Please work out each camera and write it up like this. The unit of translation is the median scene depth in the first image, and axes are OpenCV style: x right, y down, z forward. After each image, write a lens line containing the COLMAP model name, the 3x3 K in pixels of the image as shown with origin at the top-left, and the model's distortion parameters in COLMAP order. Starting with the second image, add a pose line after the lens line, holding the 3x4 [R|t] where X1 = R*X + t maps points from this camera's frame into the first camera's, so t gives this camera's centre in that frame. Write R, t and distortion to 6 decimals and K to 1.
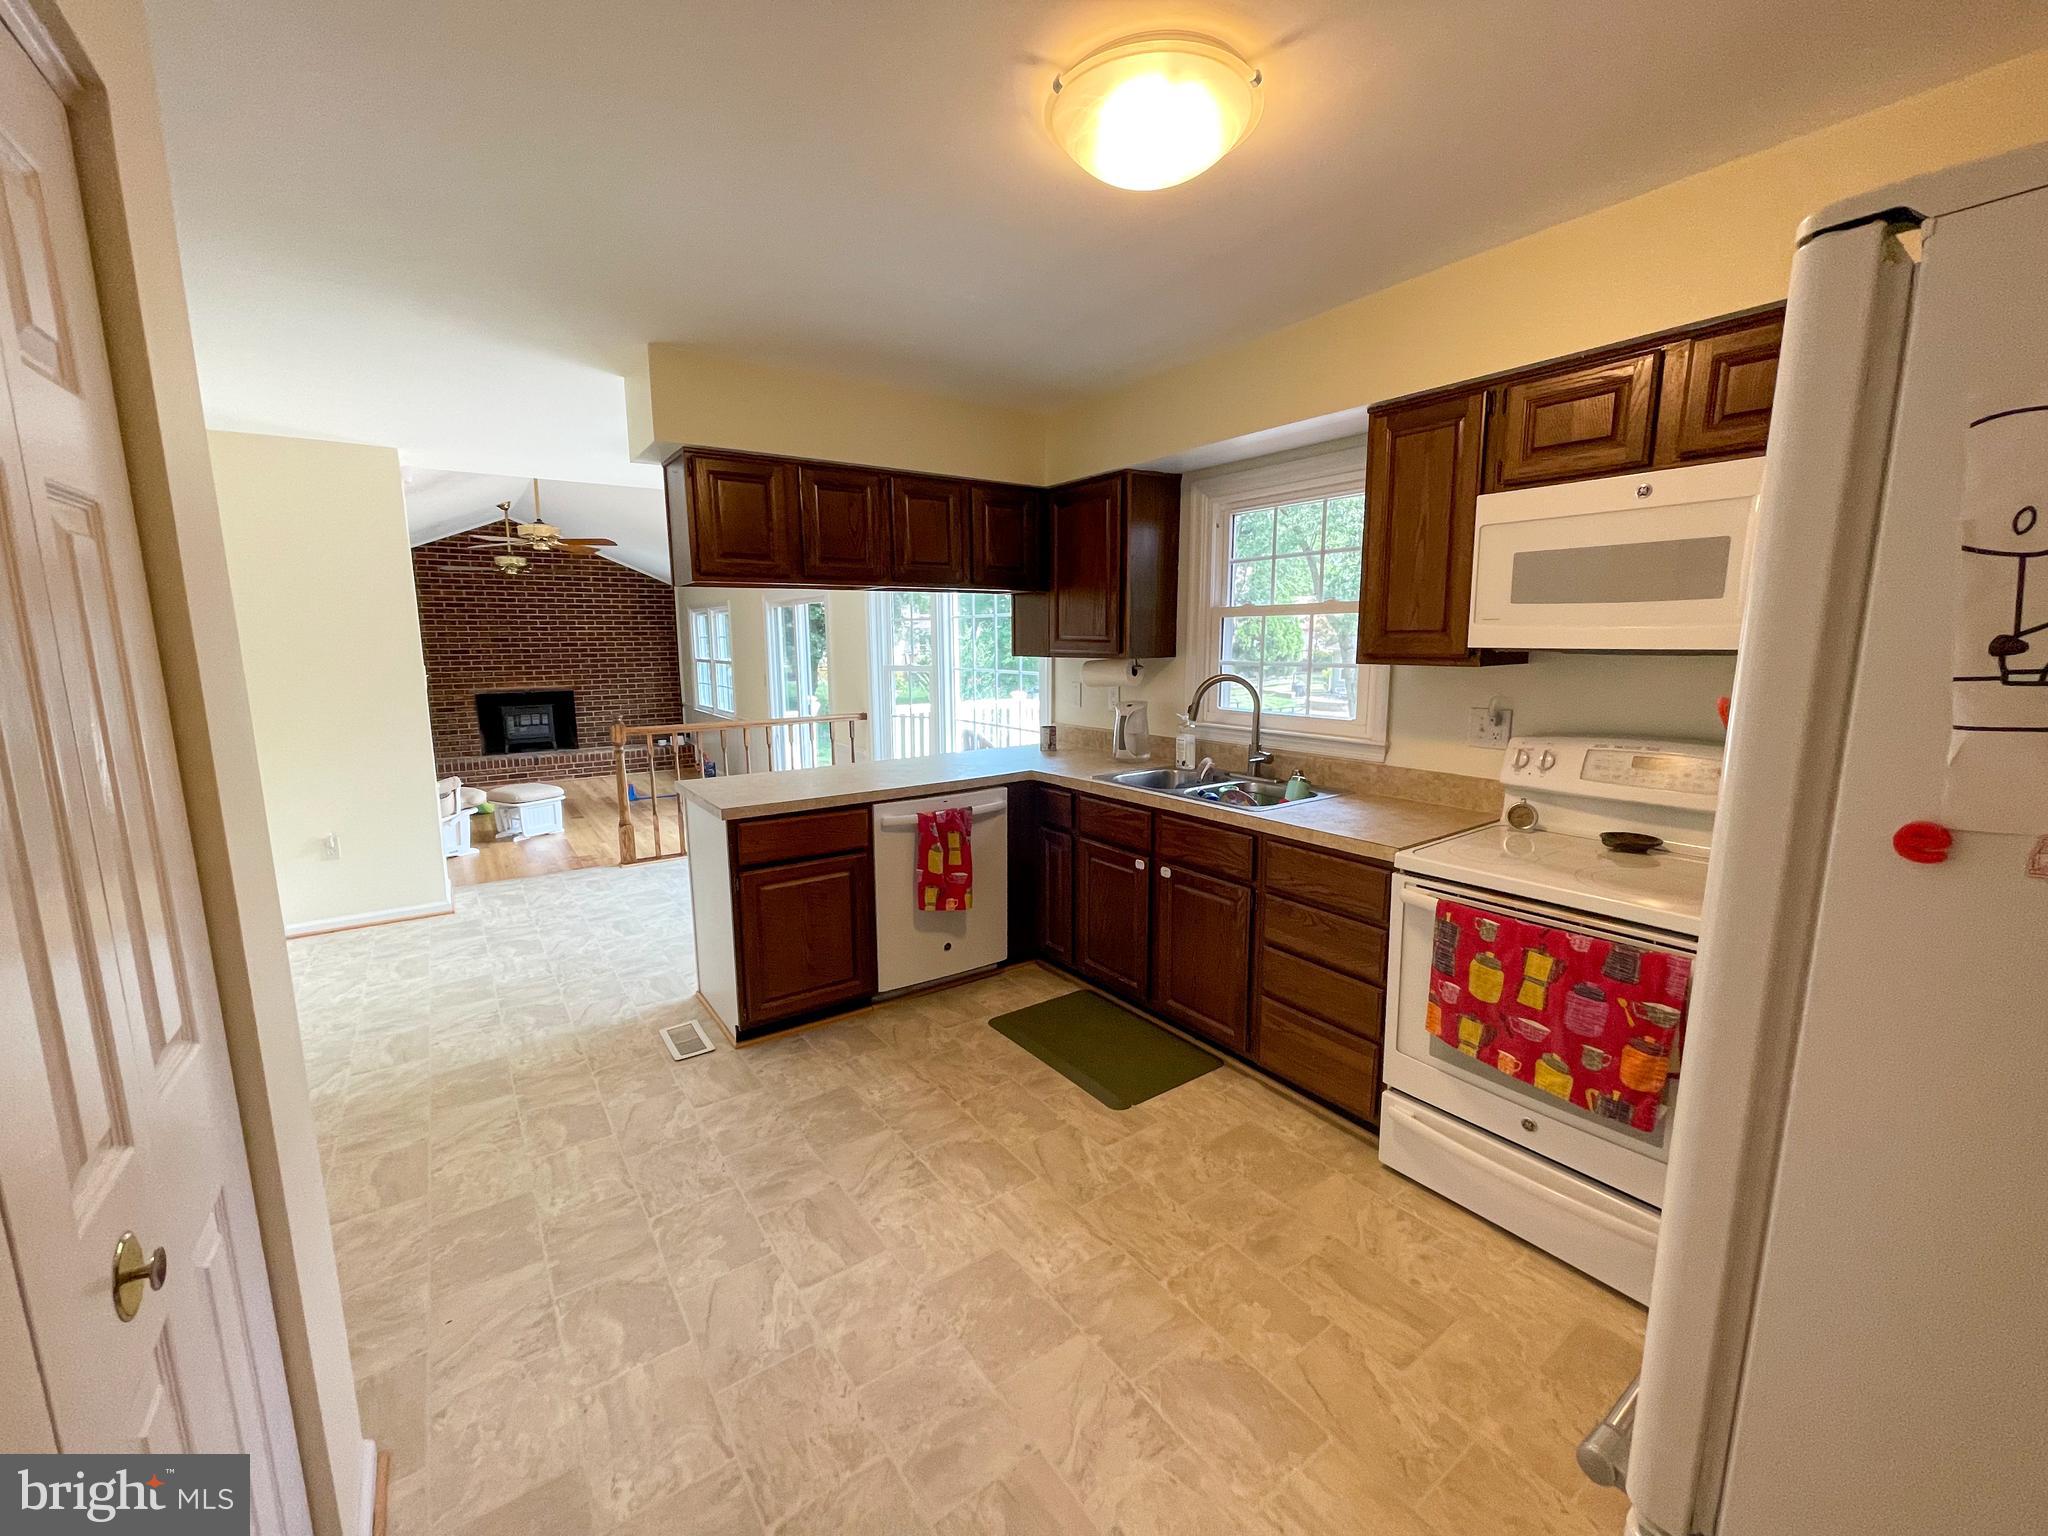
lens RADIAL K [[819.4, 0, 1024.0], [0, 819.4, 768.0], [0, 0, 1]] dist [-0.009470, 0.000321]
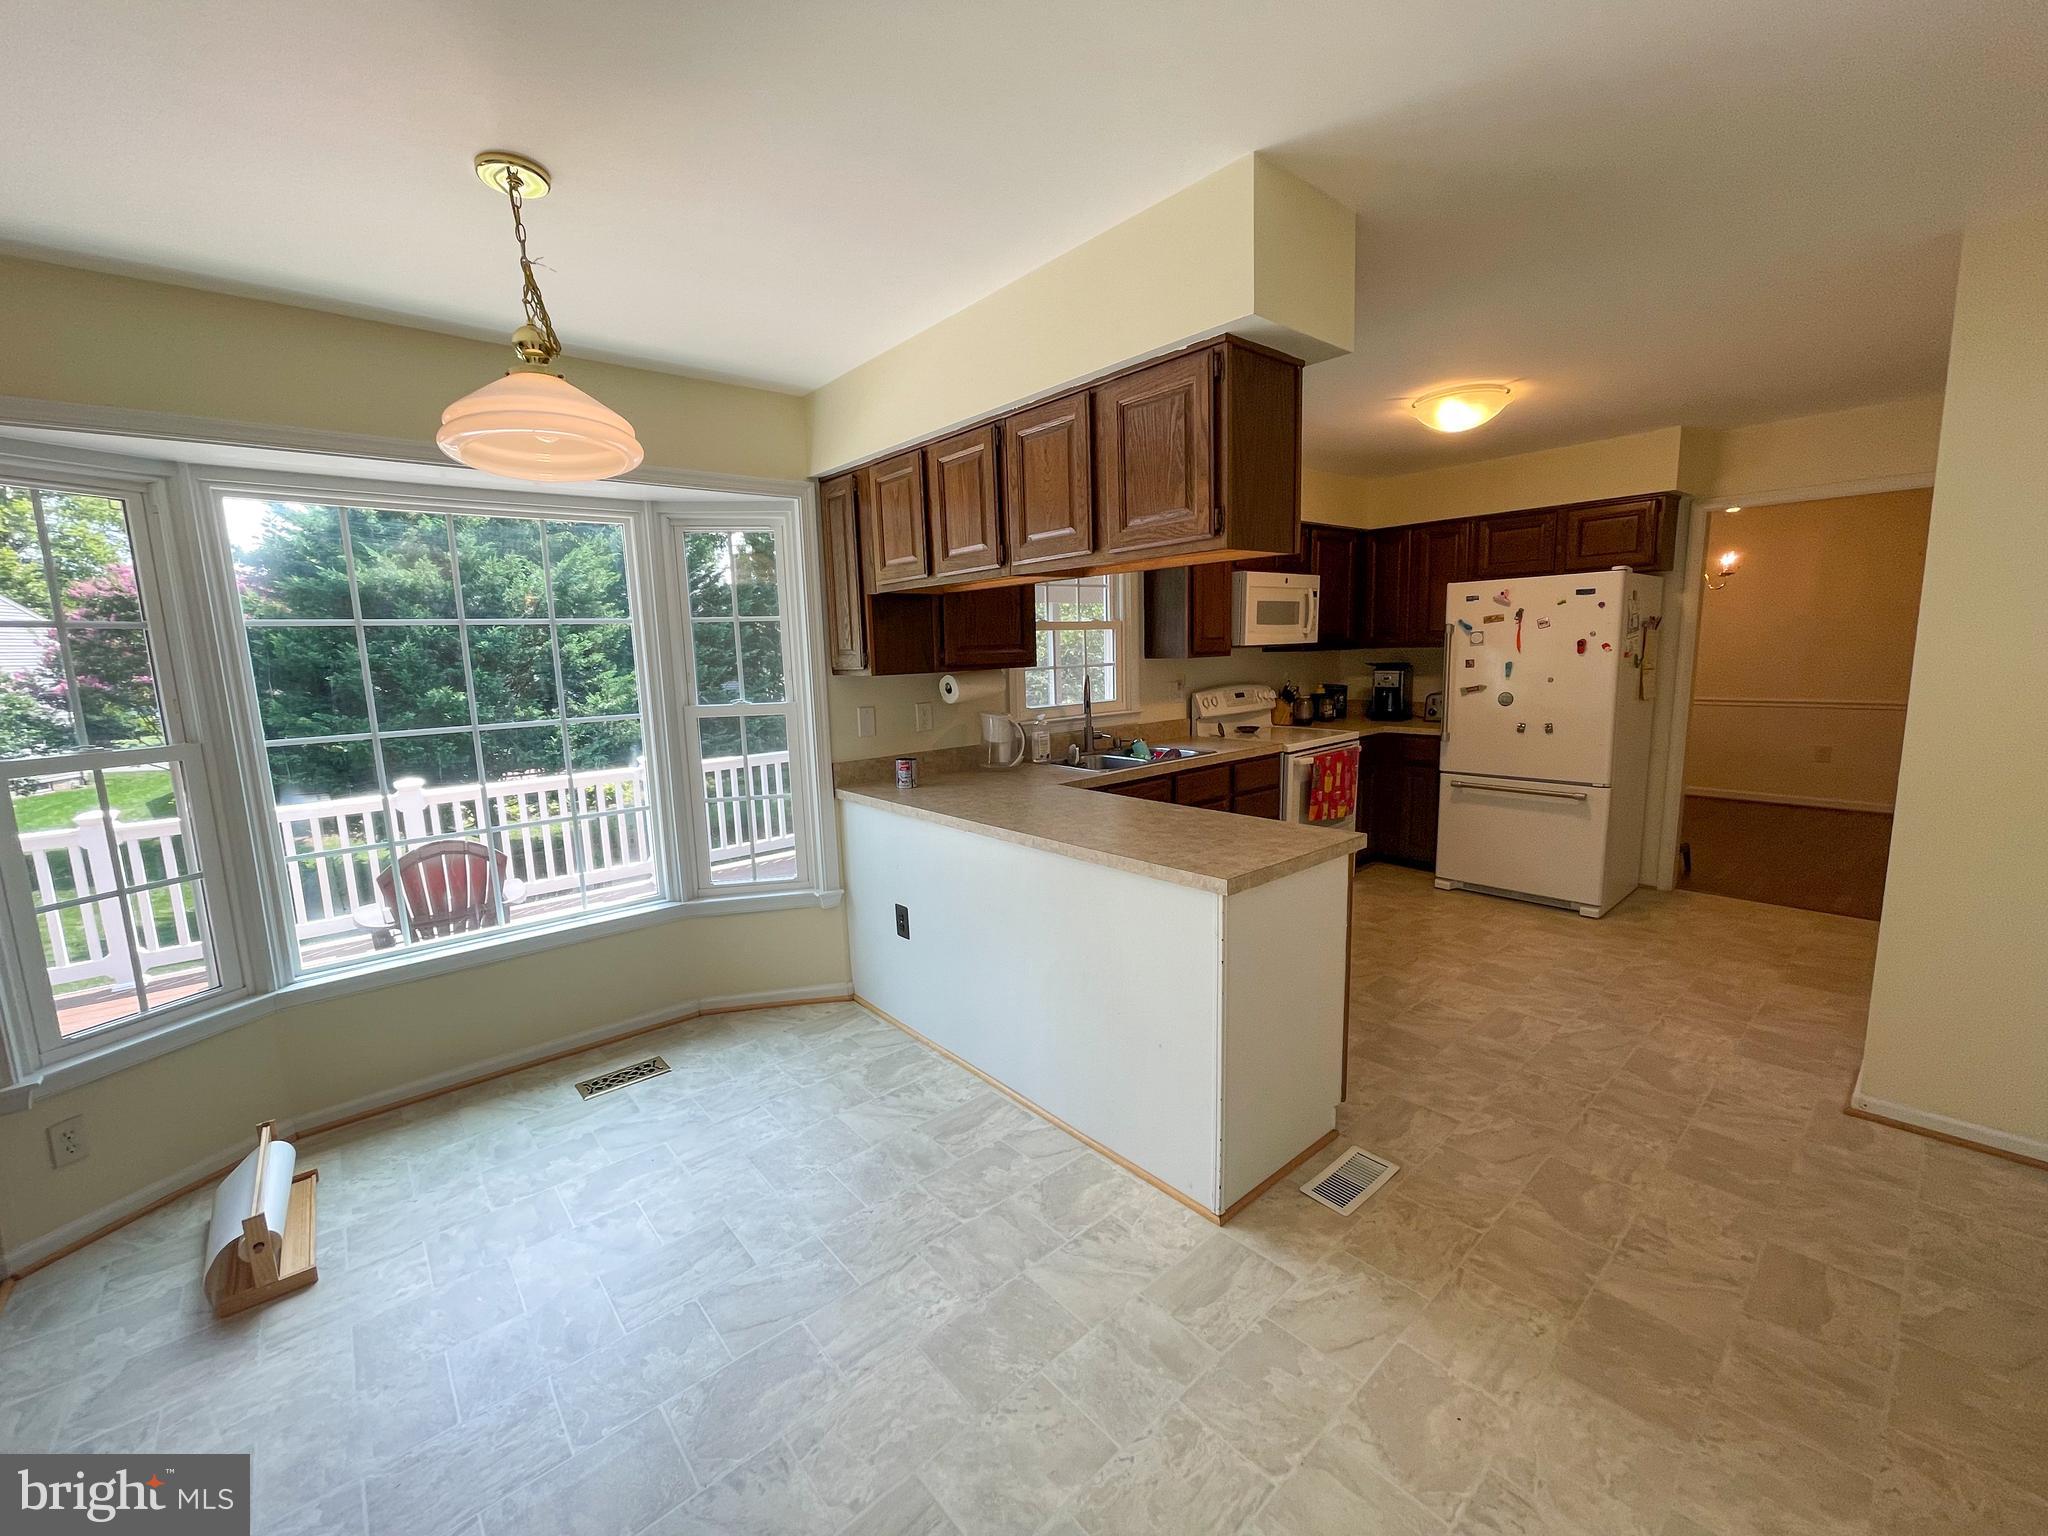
lens RADIAL K [[825.0, 0, 1043.5], [0, 825.0, 765.4], [0, 0, 1]] dist [0.011110, 0.000195]
pose [[-0.107318, -0.132897, 0.985303, -1.537545], [0.185808, 0.970885, 0.151190, -0.275639], [-0.976708, 0.199303, -0.079500, 1.812193]]
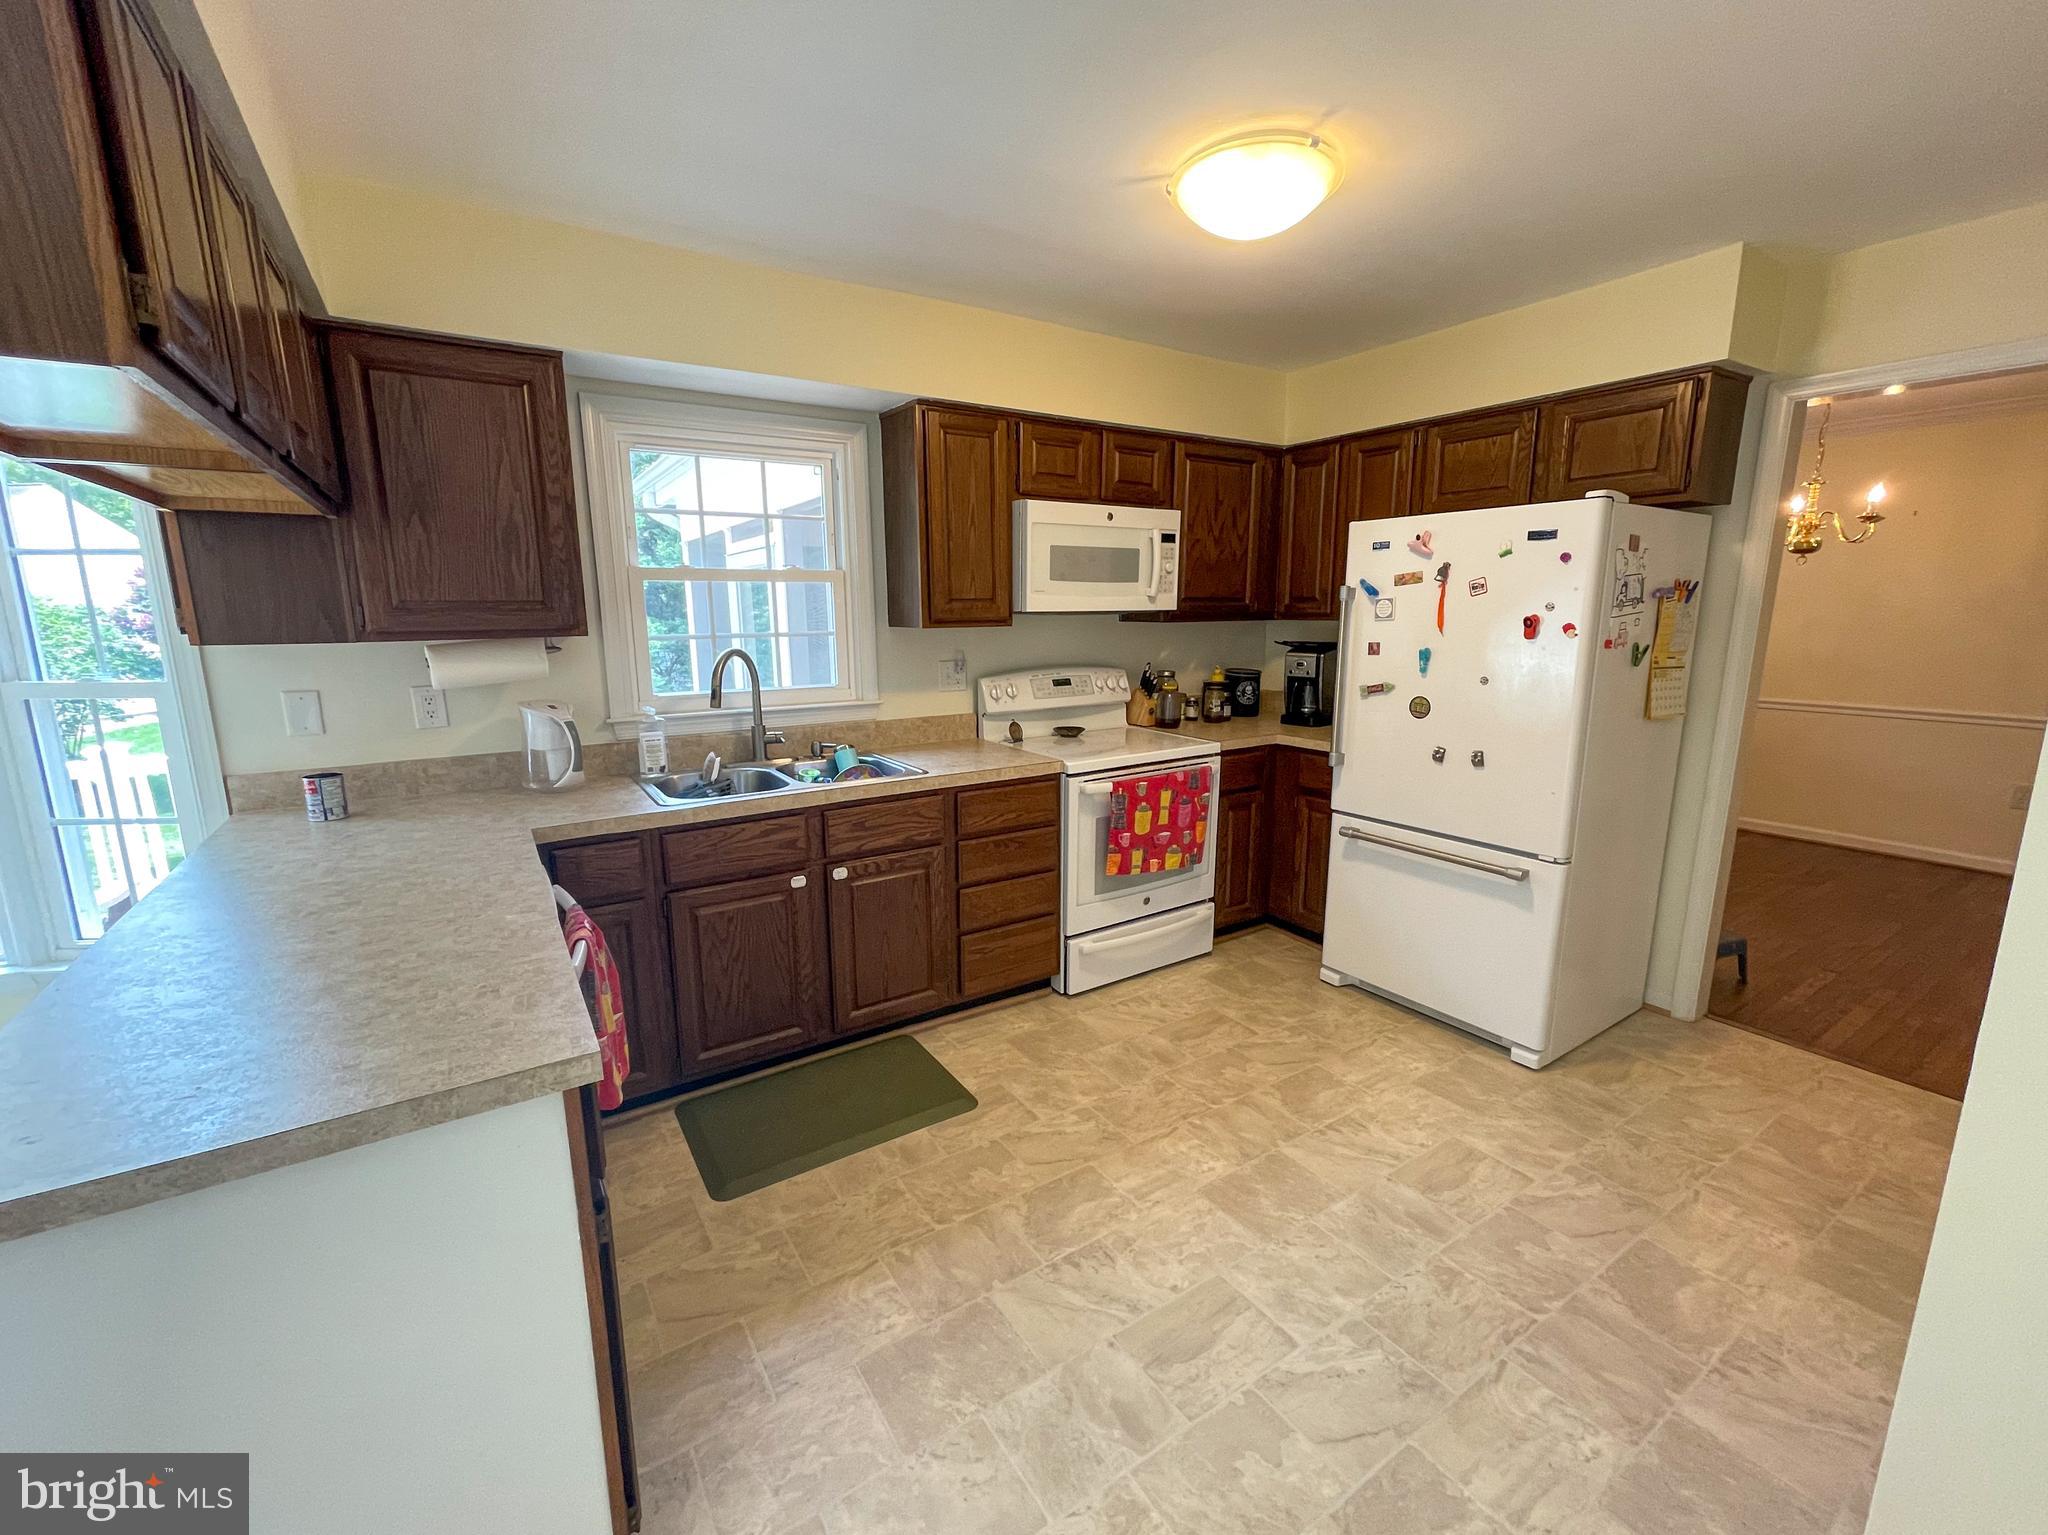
lens RADIAL K [[848.2, 0, 1024.9], [0, 848.2, 765.2], [0, 0, 1]] dist [0.007936, -0.000251]
pose [[0.042339, -0.180843, 0.982600, -0.949410], [0.163600, 0.971462, 0.171744, -0.150217], [-0.985618, 0.153482, 0.070717, 1.000432]]
